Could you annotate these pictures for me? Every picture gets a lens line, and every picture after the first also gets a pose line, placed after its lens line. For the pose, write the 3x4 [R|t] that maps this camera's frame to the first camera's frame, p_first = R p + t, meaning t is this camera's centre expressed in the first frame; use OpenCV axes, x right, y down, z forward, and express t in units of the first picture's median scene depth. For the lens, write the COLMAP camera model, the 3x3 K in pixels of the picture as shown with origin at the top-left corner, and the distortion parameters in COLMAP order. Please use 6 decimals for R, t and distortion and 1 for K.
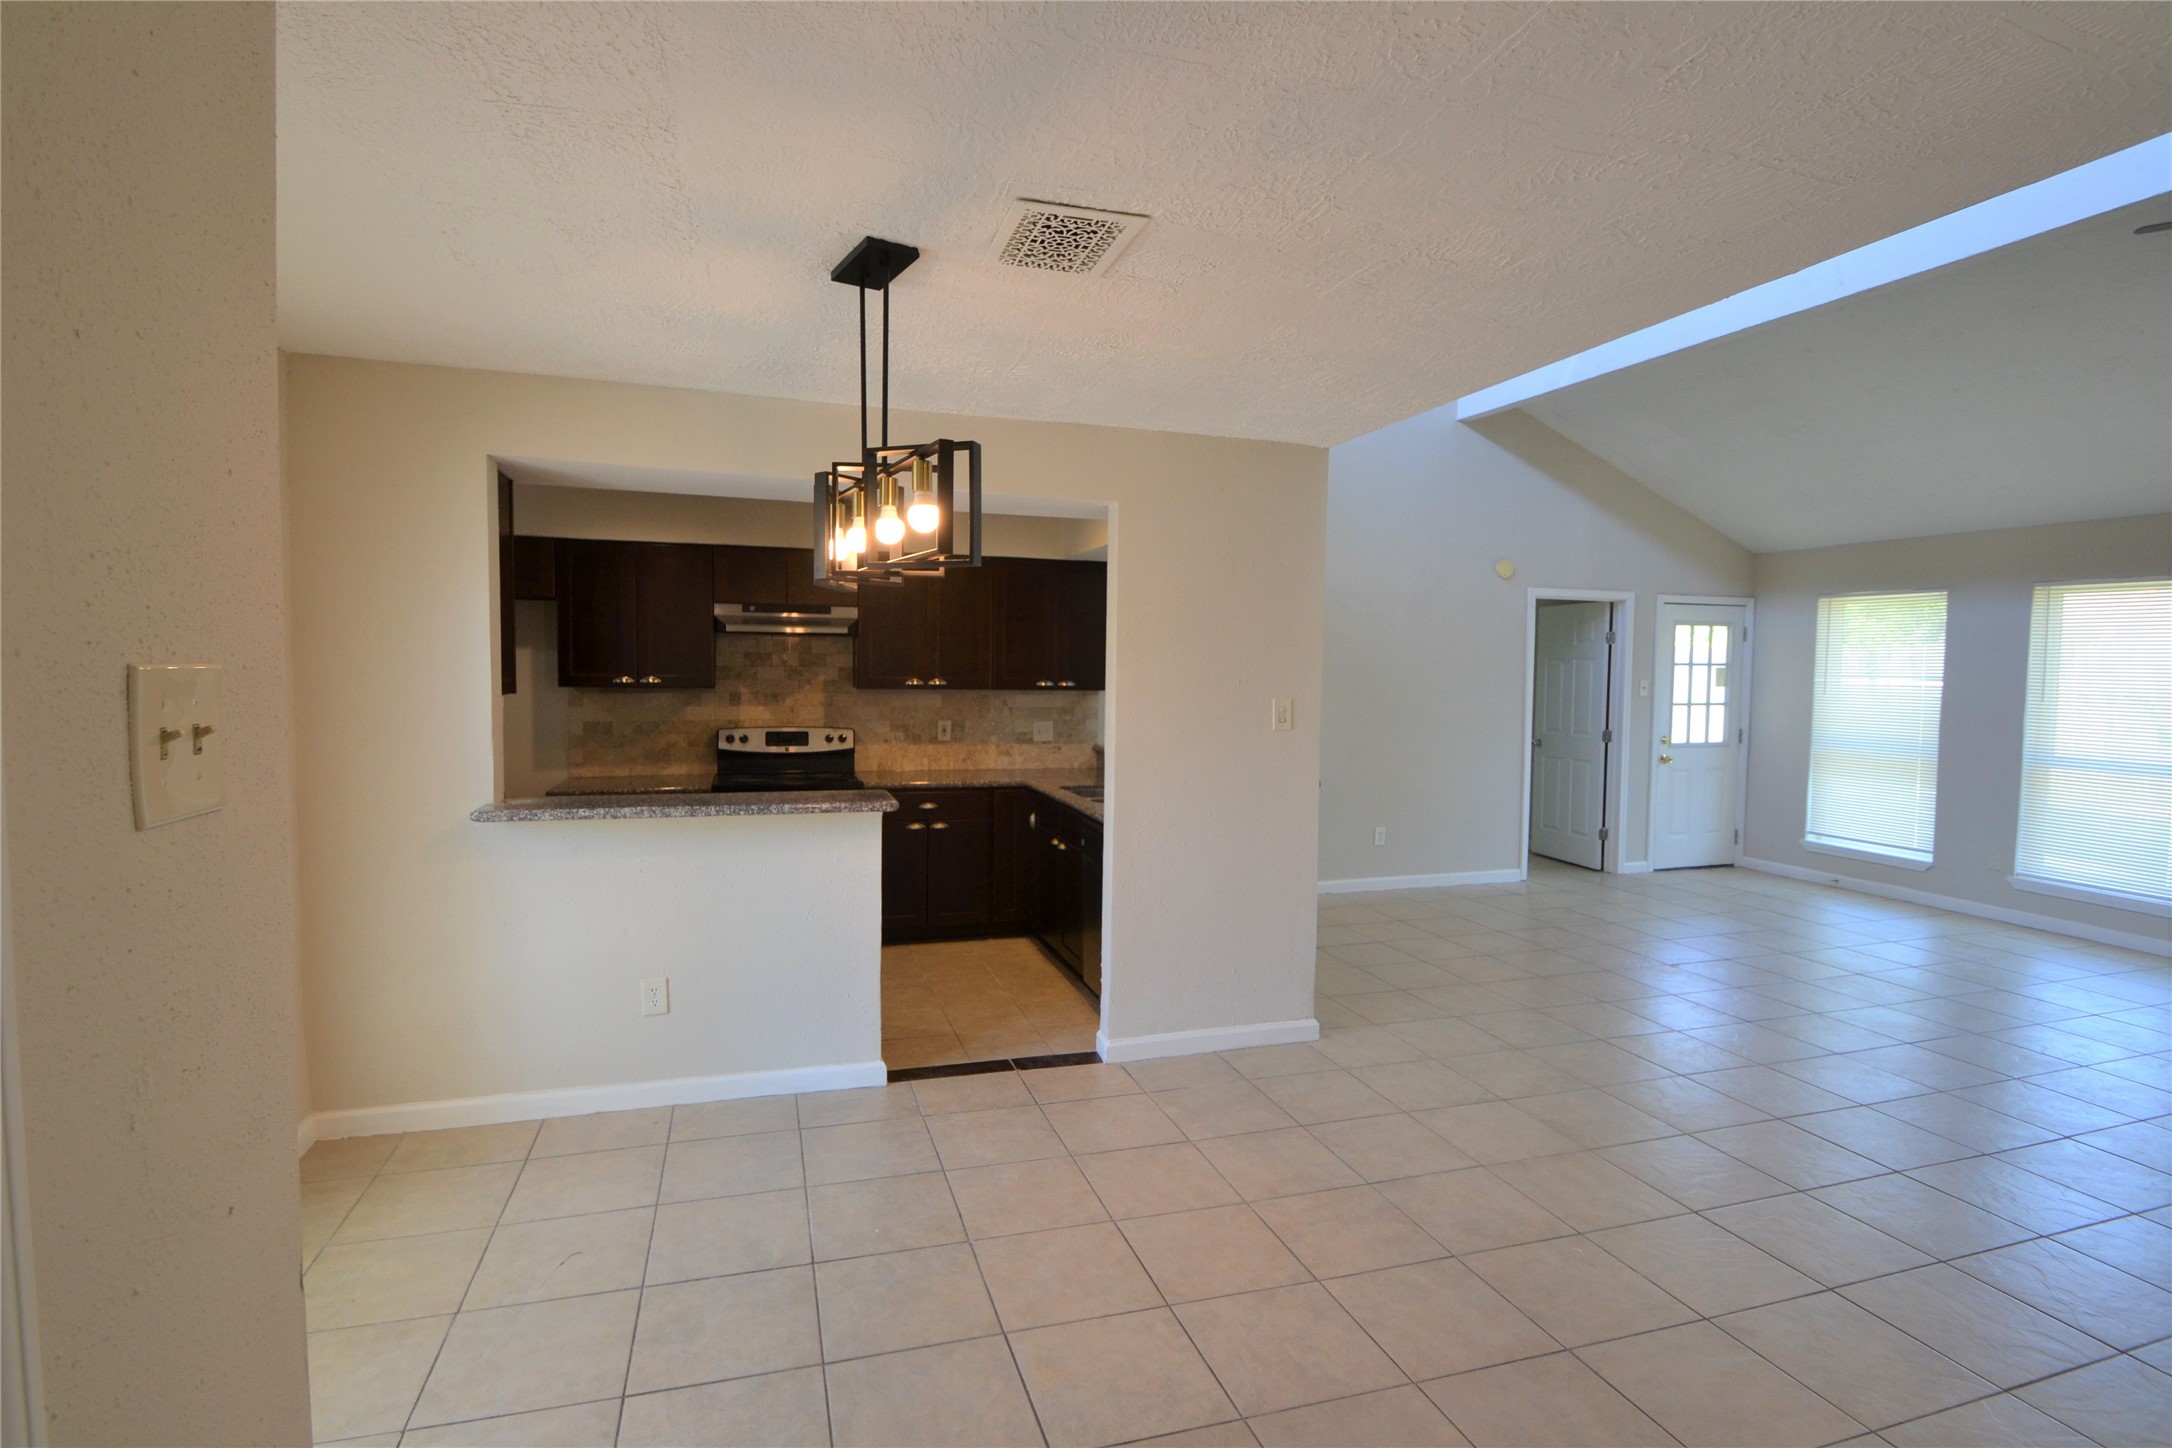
lens RADIAL K [[1053.5, 0, 1072.8], [0, 1053.5, 722.1], [0, 0, 1]] dist [0.007828, -0.019047]
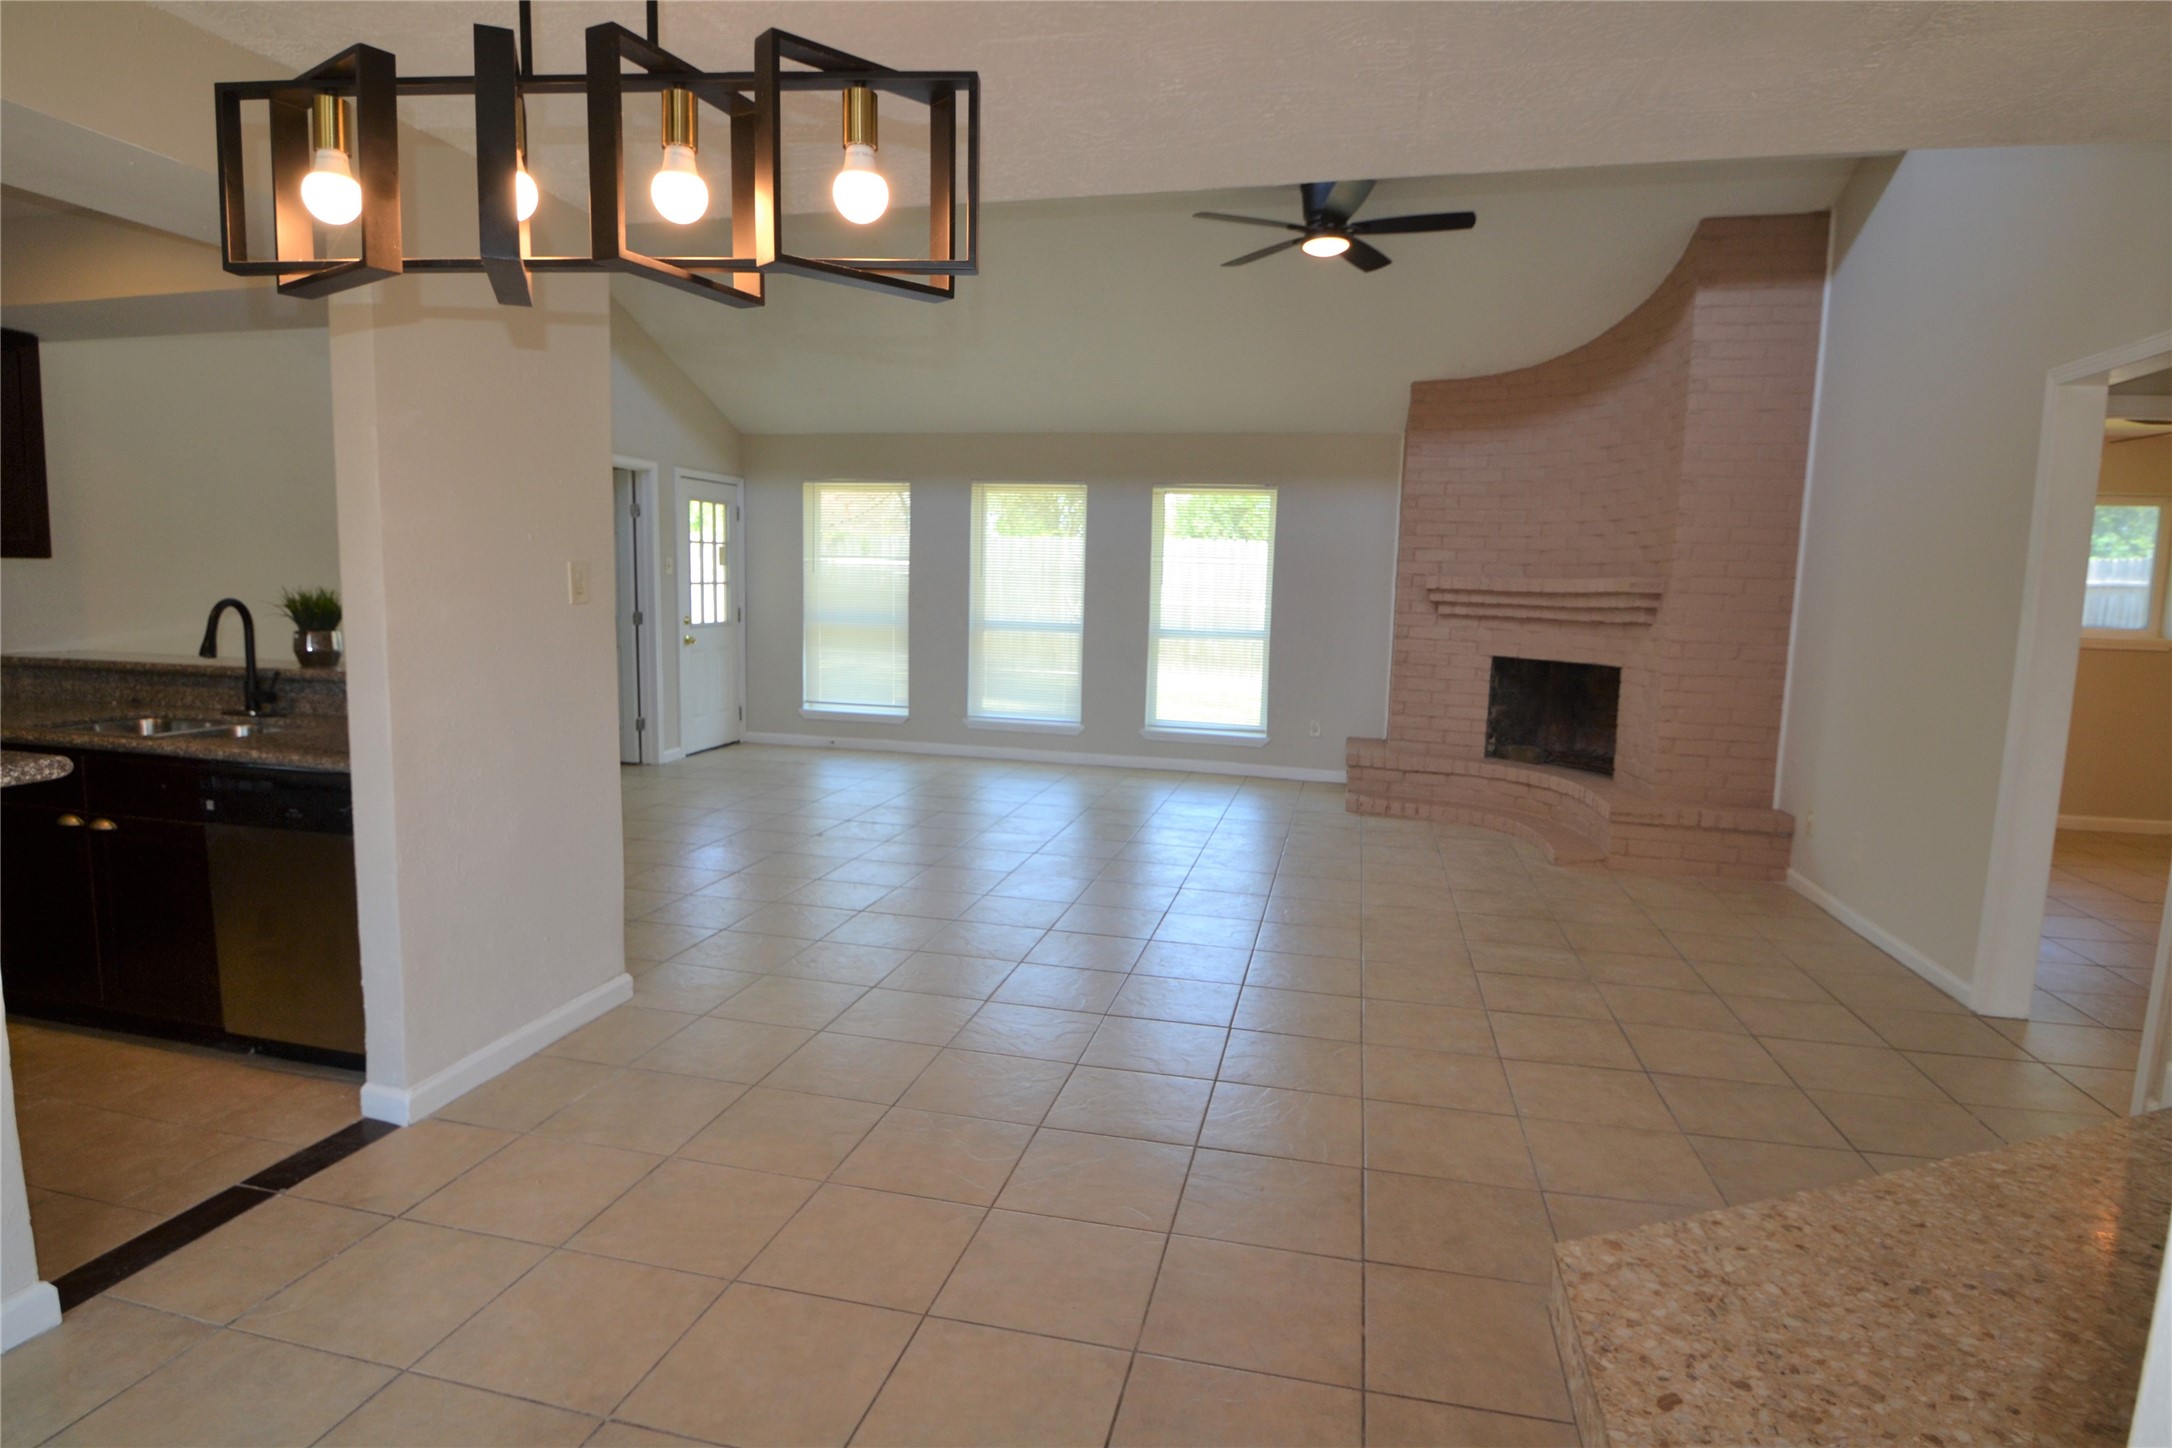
lens RADIAL K [[1157.6, 0, 1073.1], [0, 1157.6, 722.1], [0, 0, 1]] dist [-0.004539, -0.016694]
pose [[0.510900, -0.105078, 0.853194, -0.223838], [0.027743, 0.994000, 0.105807, 0.009465], [-0.859192, -0.030387, 0.510749, 0.196698]]
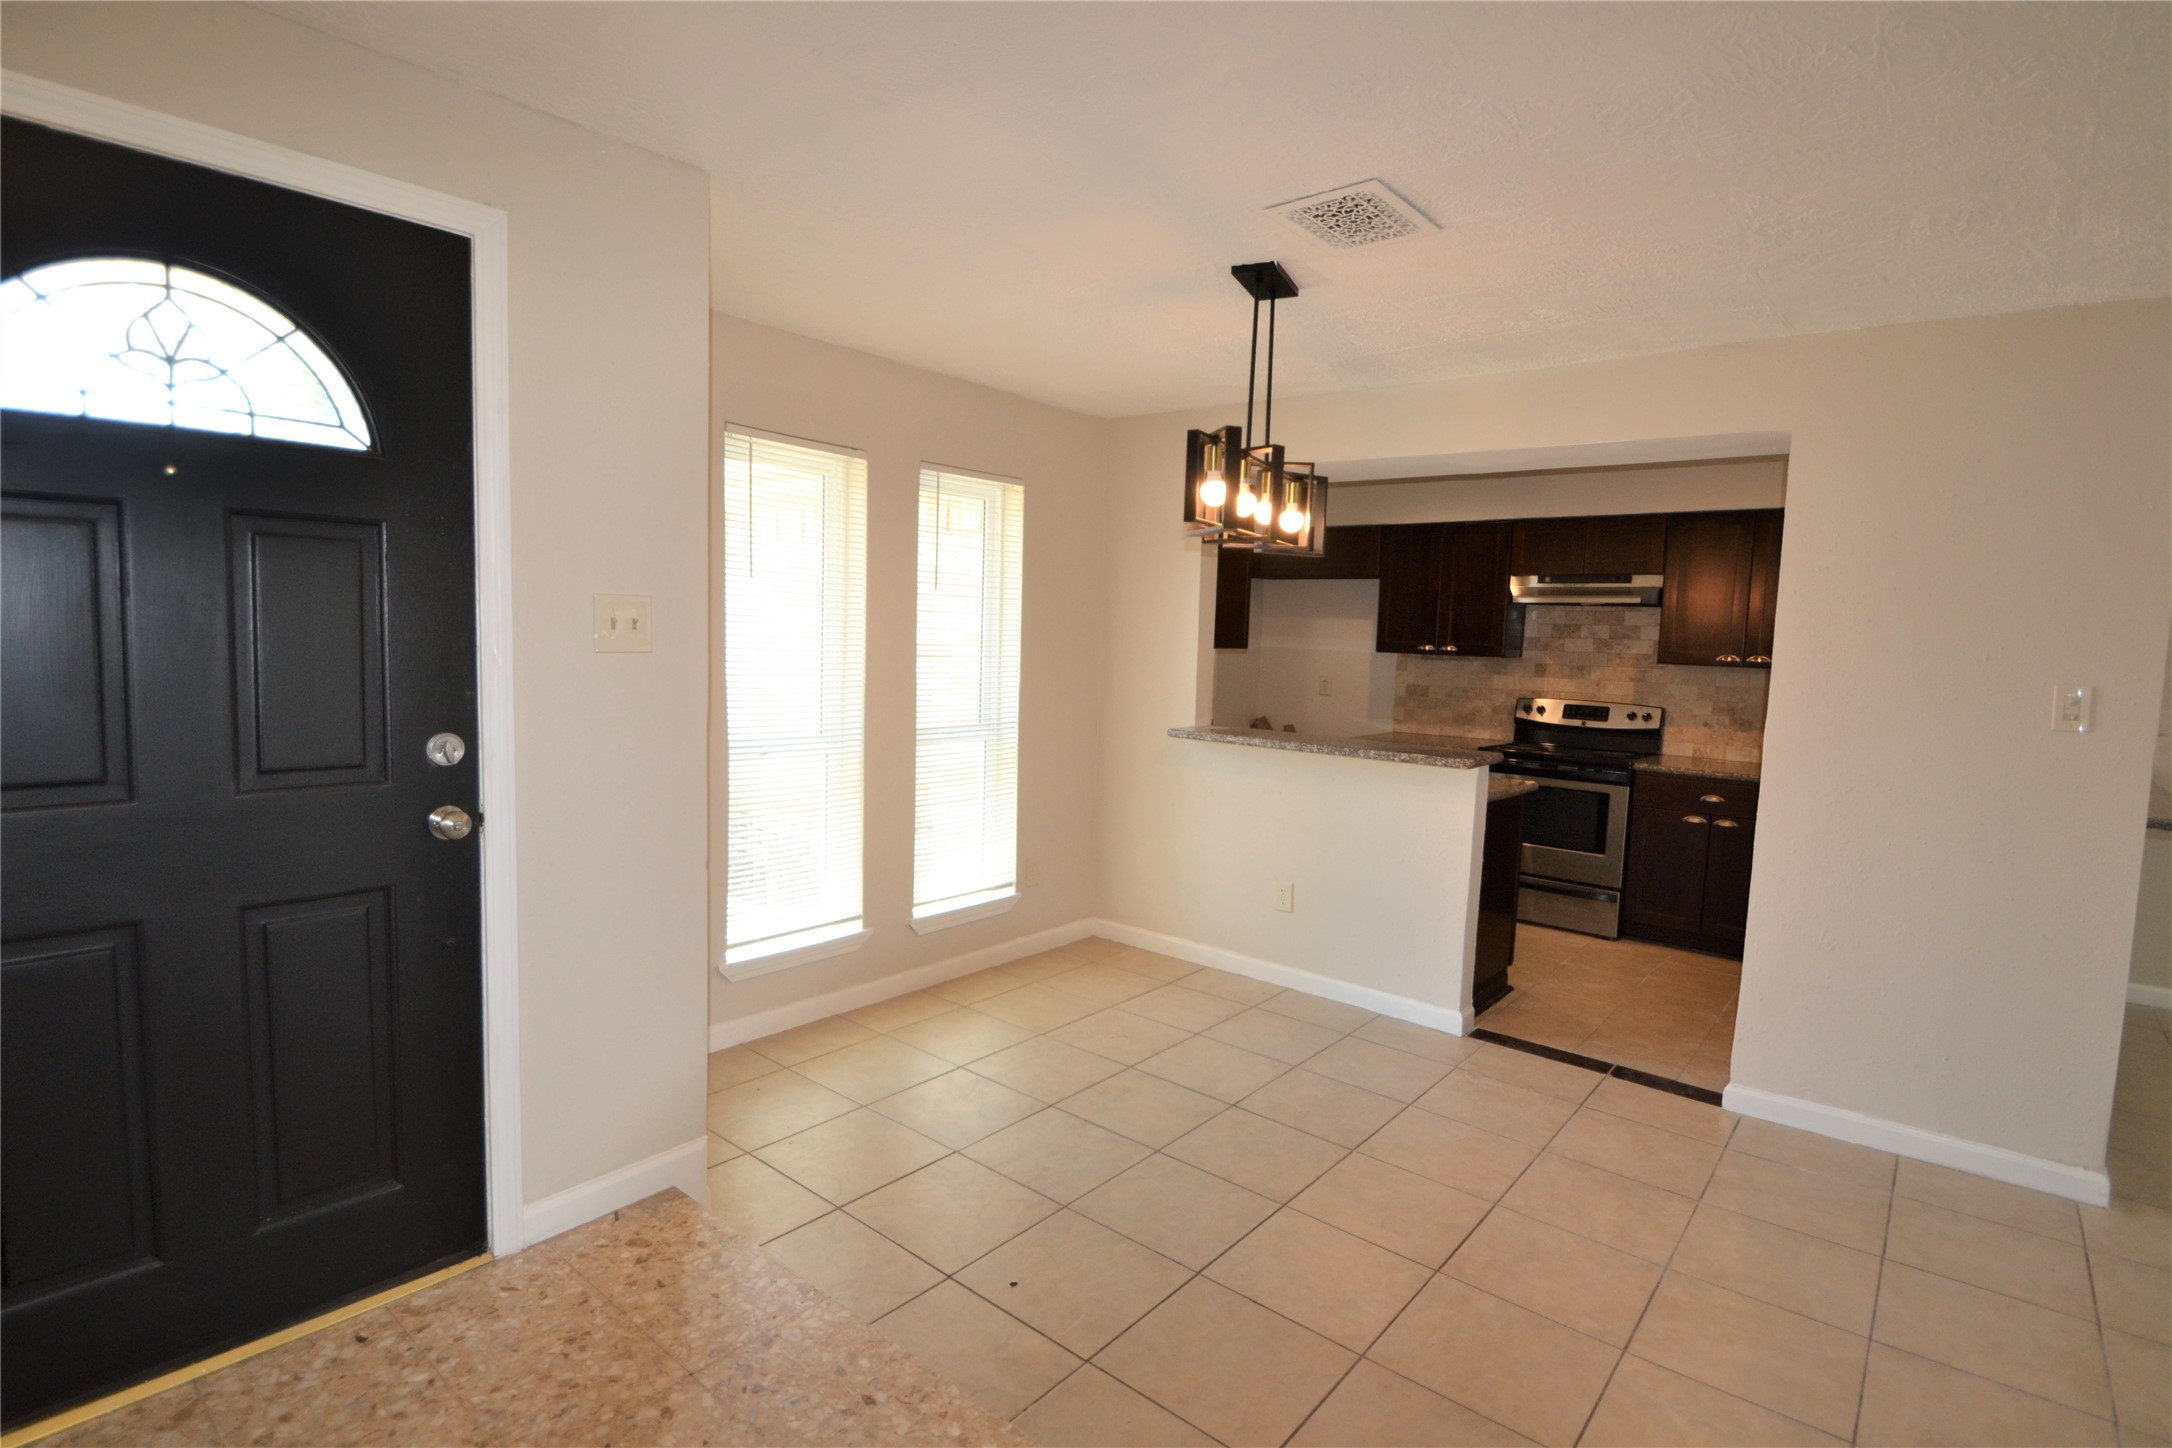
lens RADIAL K [[1053.5, 0, 1072.8], [0, 1053.5, 722.1], [0, 0, 1]] dist [0.007828, -0.019047]
pose [[0.541676, 0.078838, -0.836882, 0.282677], [-0.068311, 0.996428, 0.049654, 0.008213], [0.837807, 0.030272, 0.545126, 0.069272]]
